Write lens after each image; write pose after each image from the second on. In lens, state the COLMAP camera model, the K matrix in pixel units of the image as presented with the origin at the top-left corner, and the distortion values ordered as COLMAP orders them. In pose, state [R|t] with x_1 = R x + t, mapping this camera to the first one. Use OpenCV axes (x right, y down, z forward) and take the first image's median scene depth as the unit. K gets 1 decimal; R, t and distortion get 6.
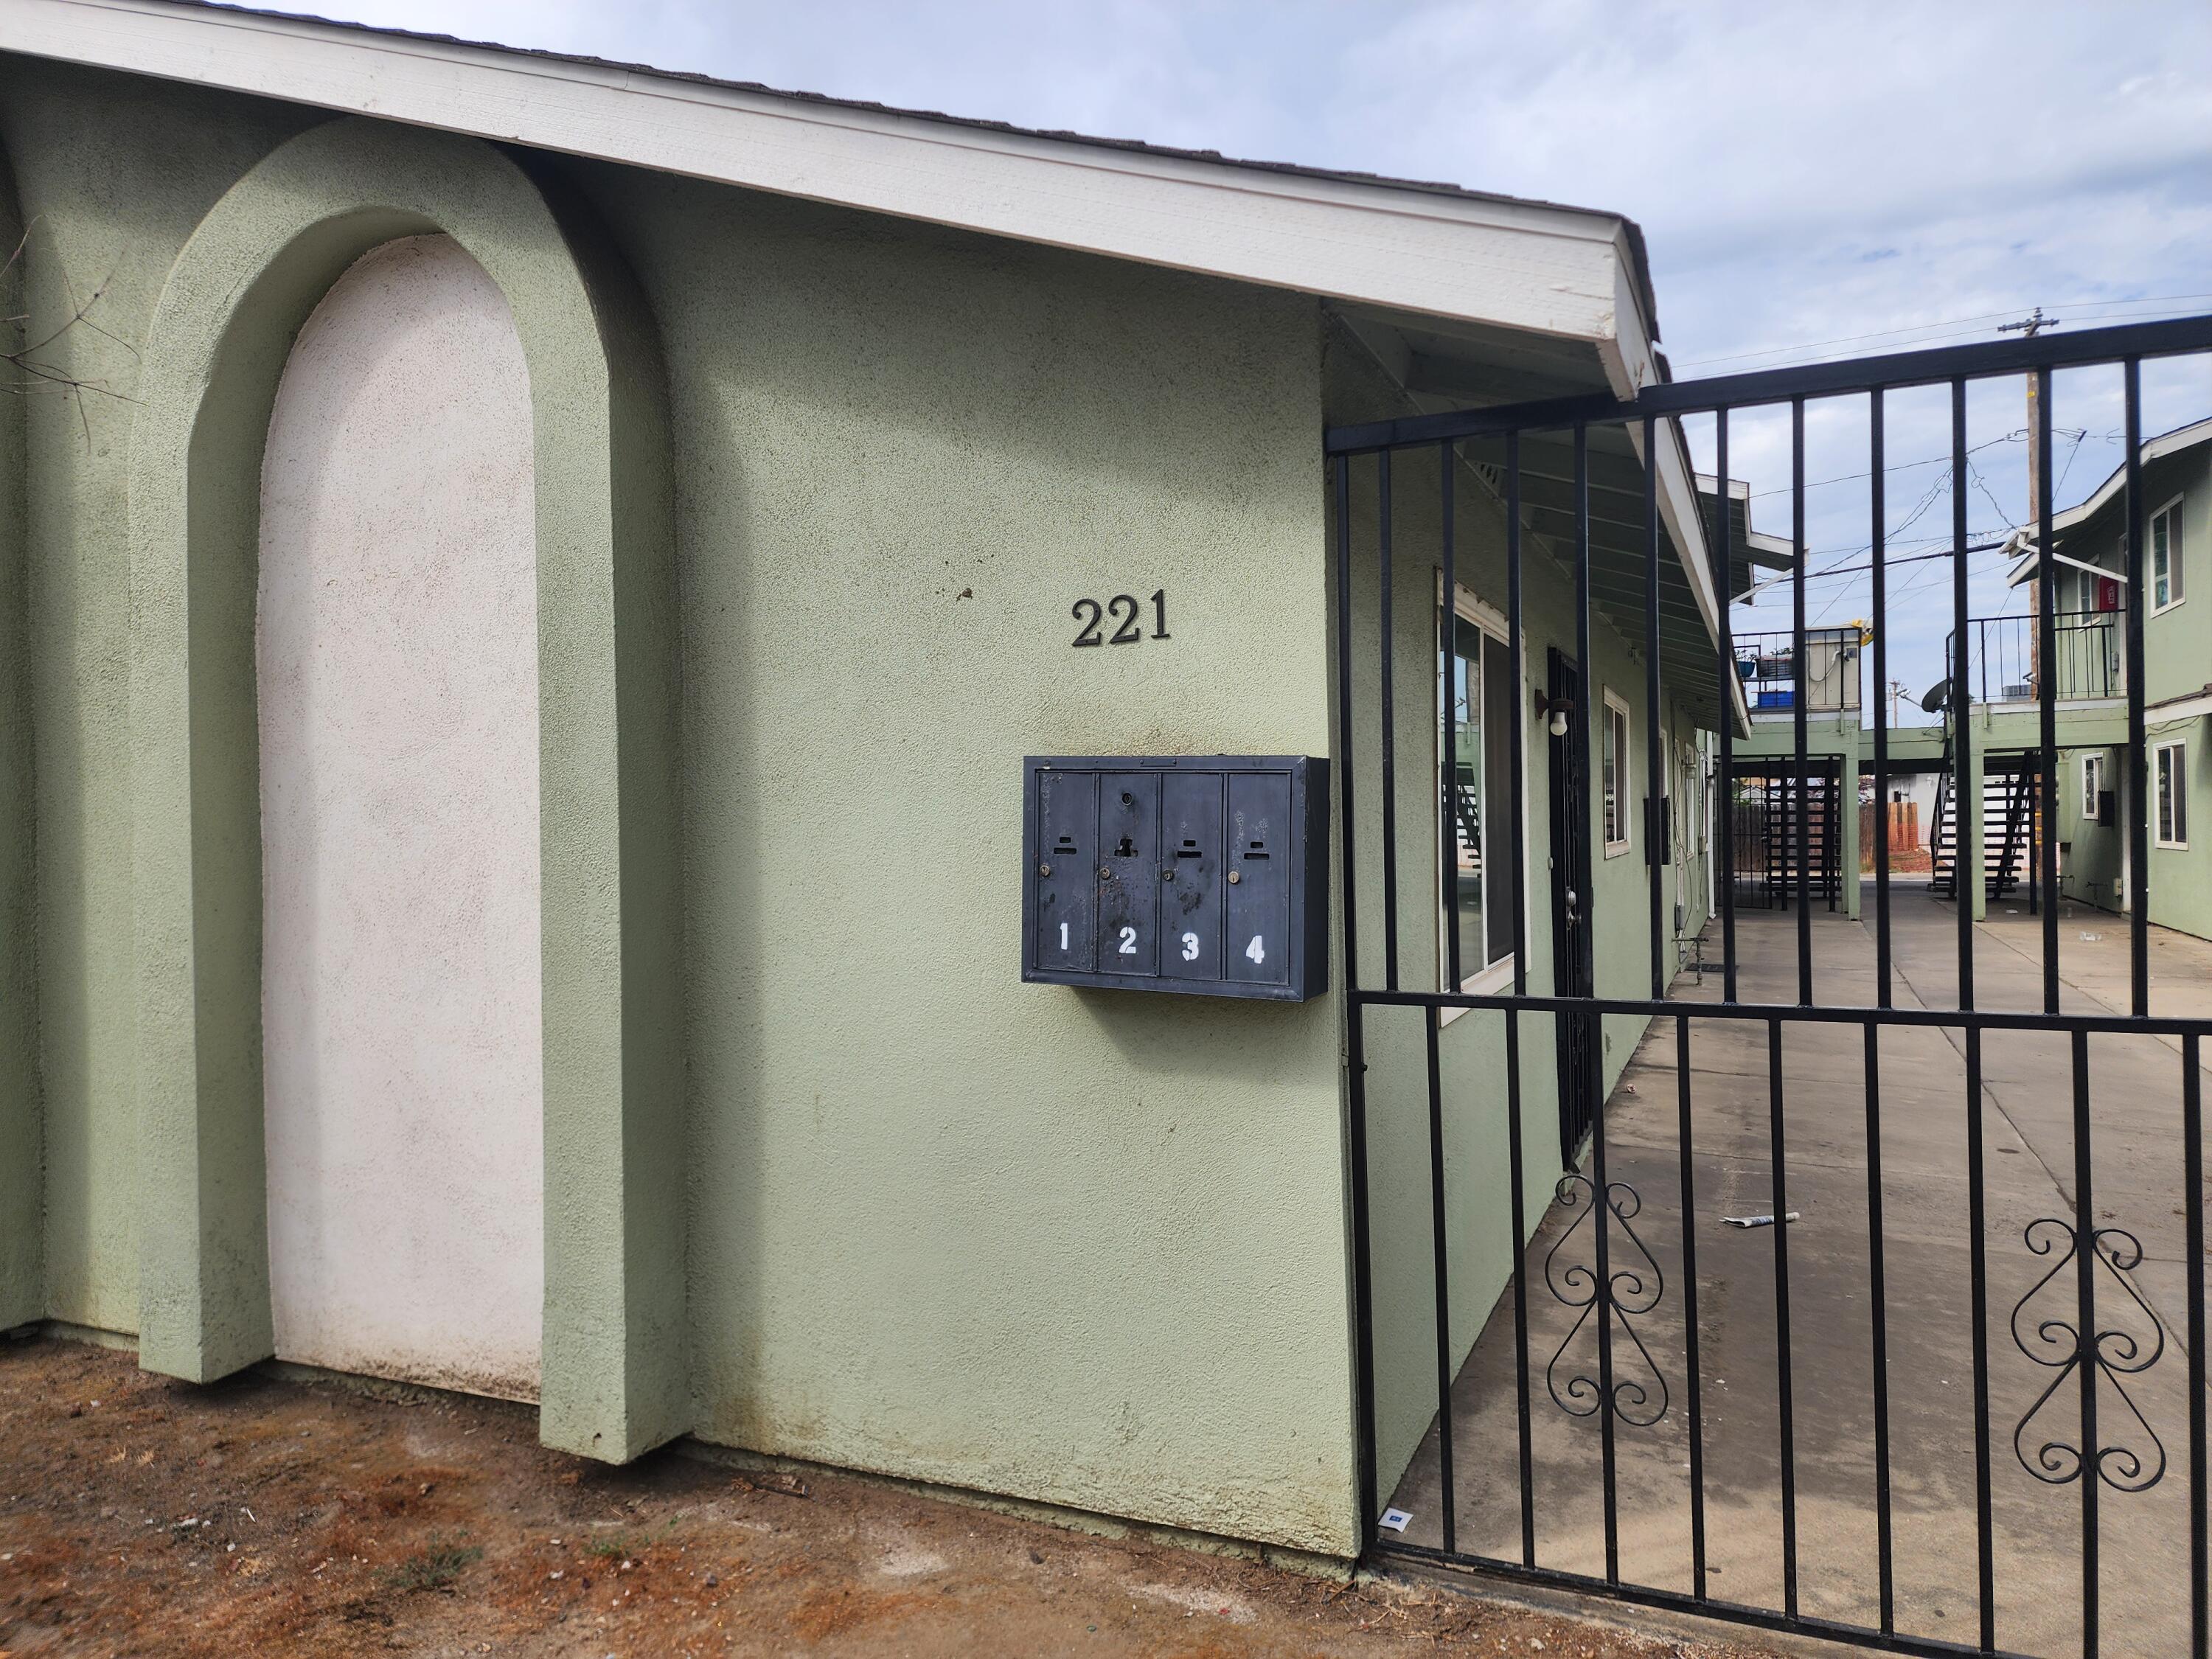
lens RADIAL K [[1462.1, 0, 1140.7], [0, 1462.1, 836.9], [0, 0, 1]] dist [0.076226, -0.073335]
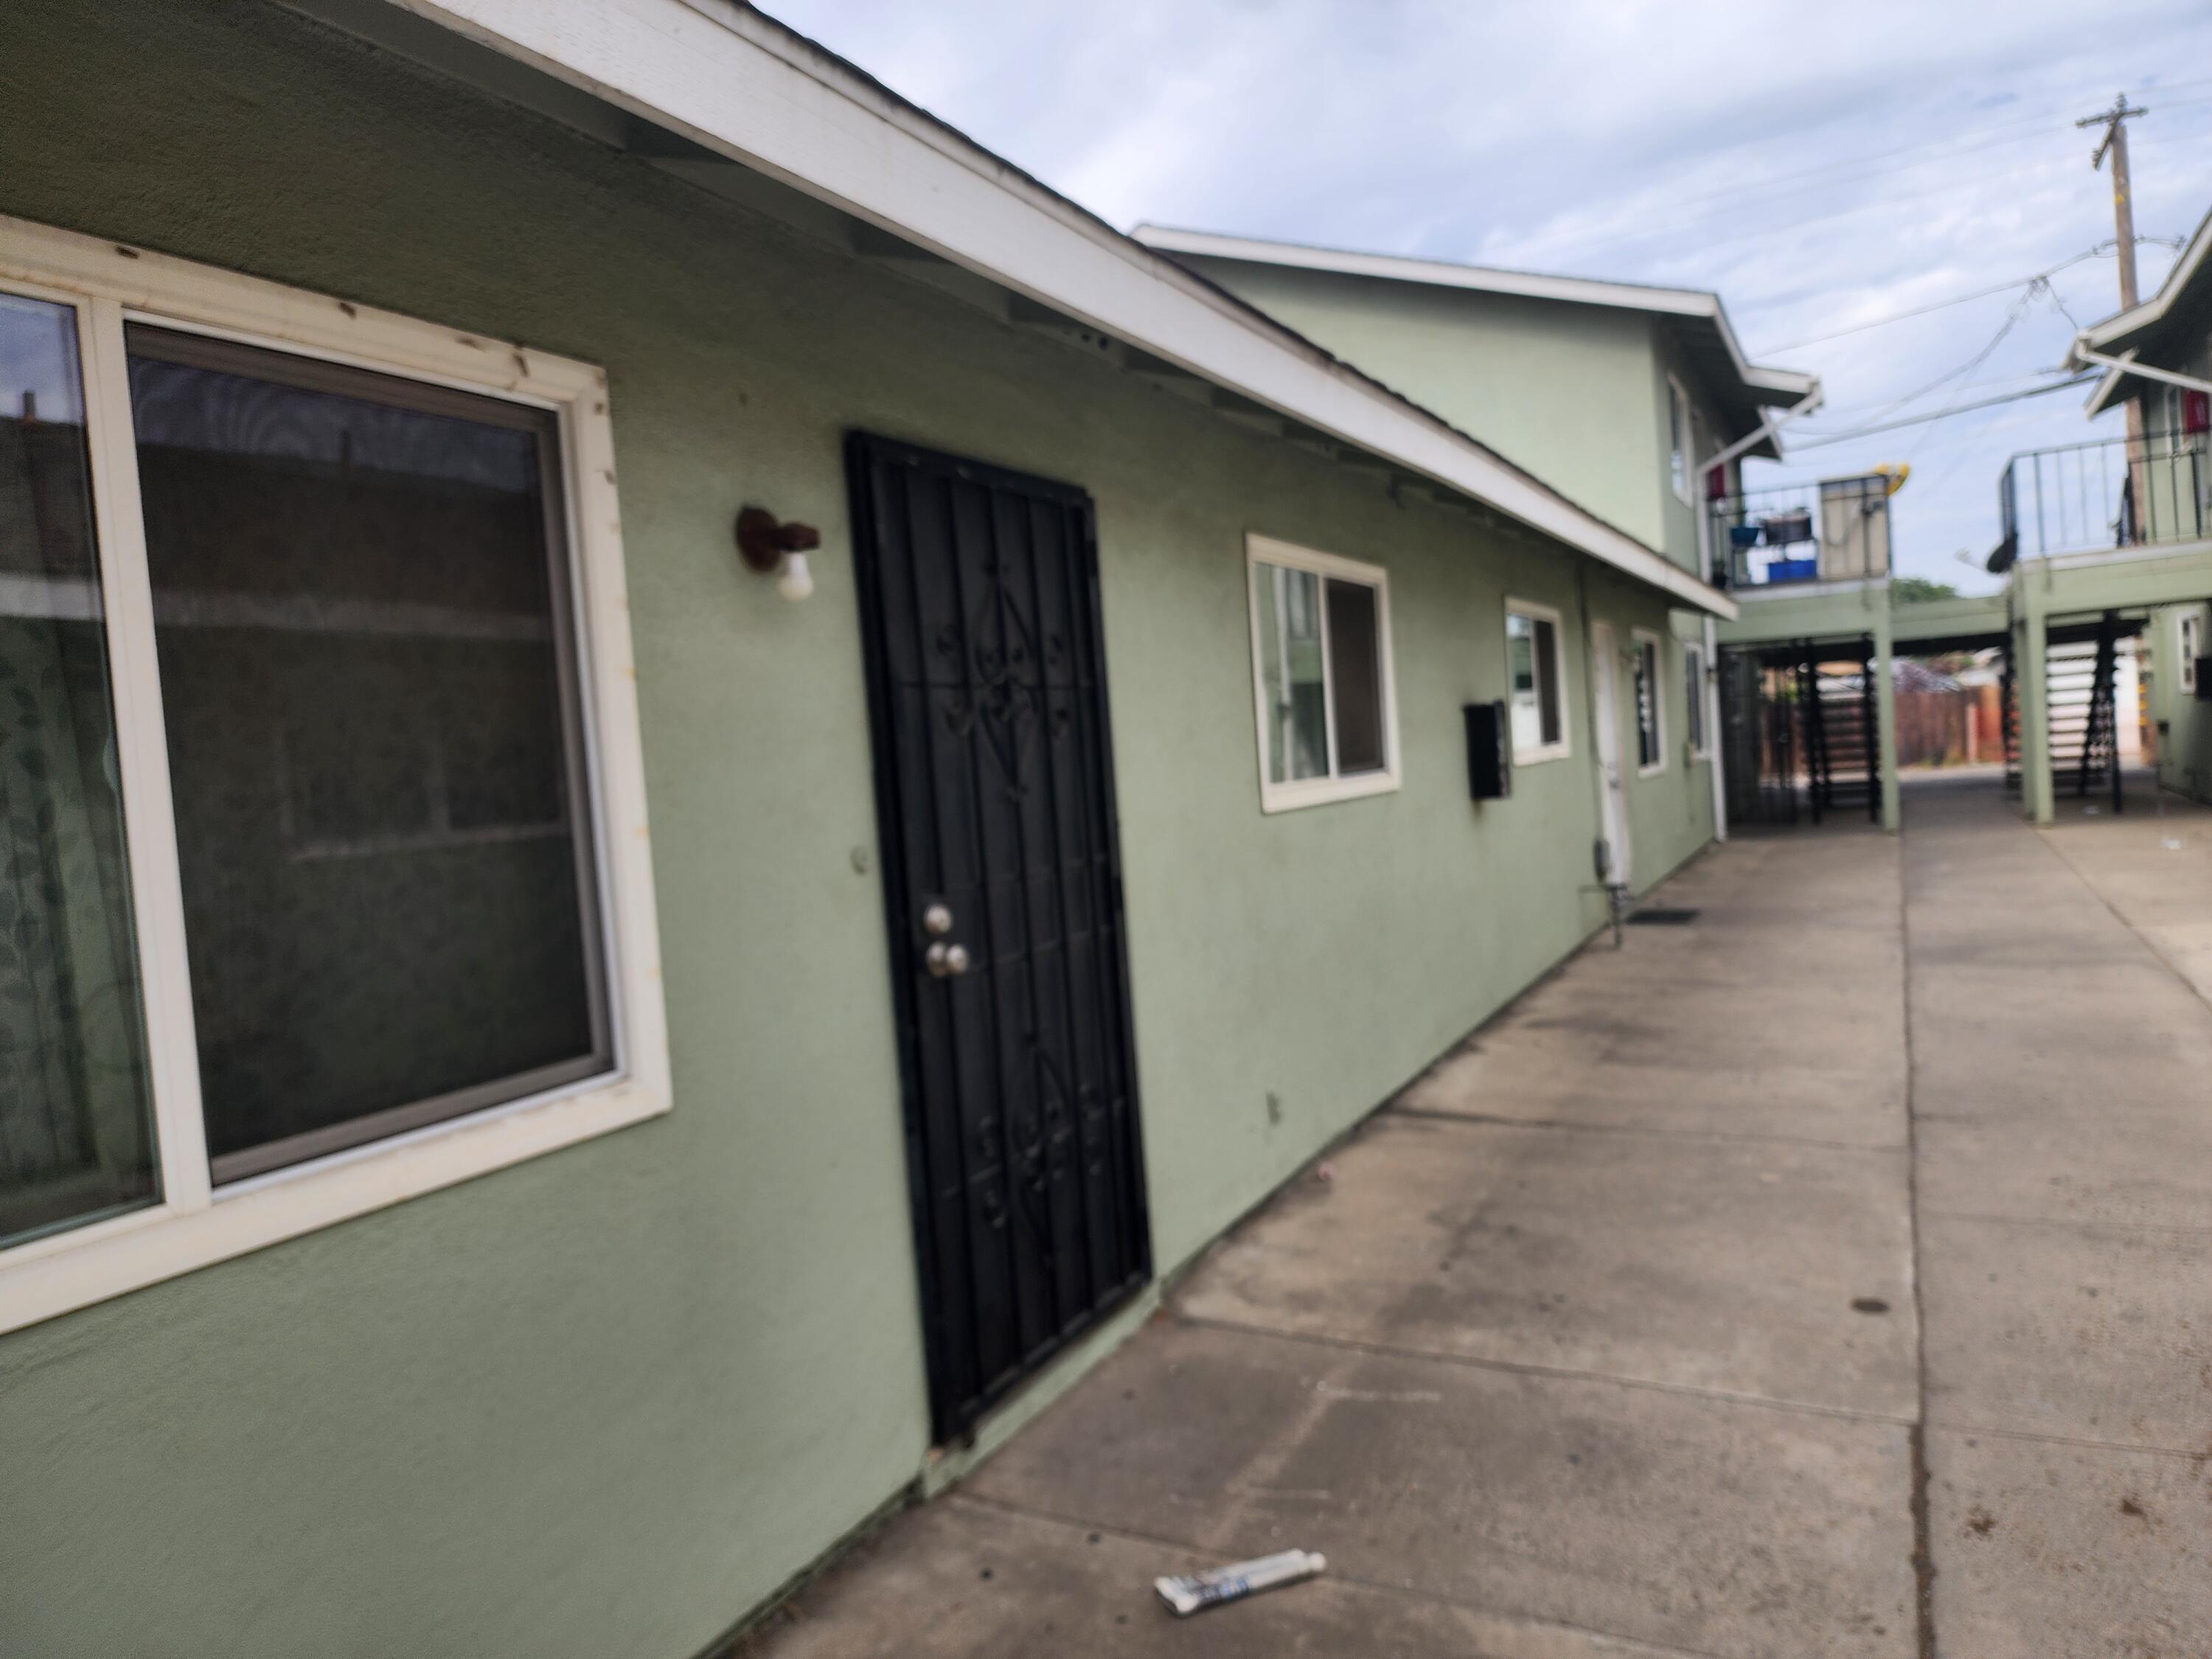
lens RADIAL K [[1462.9, 0, 1213.7], [0, 1462.9, 796.3], [0, 0, 1]] dist [0.026779, -0.000307]
pose [[0.997424, -0.052963, -0.048379, 0.146487], [0.054122, 0.998270, 0.022966, -0.003187], [0.047079, -0.025525, 0.998565, 0.171423]]
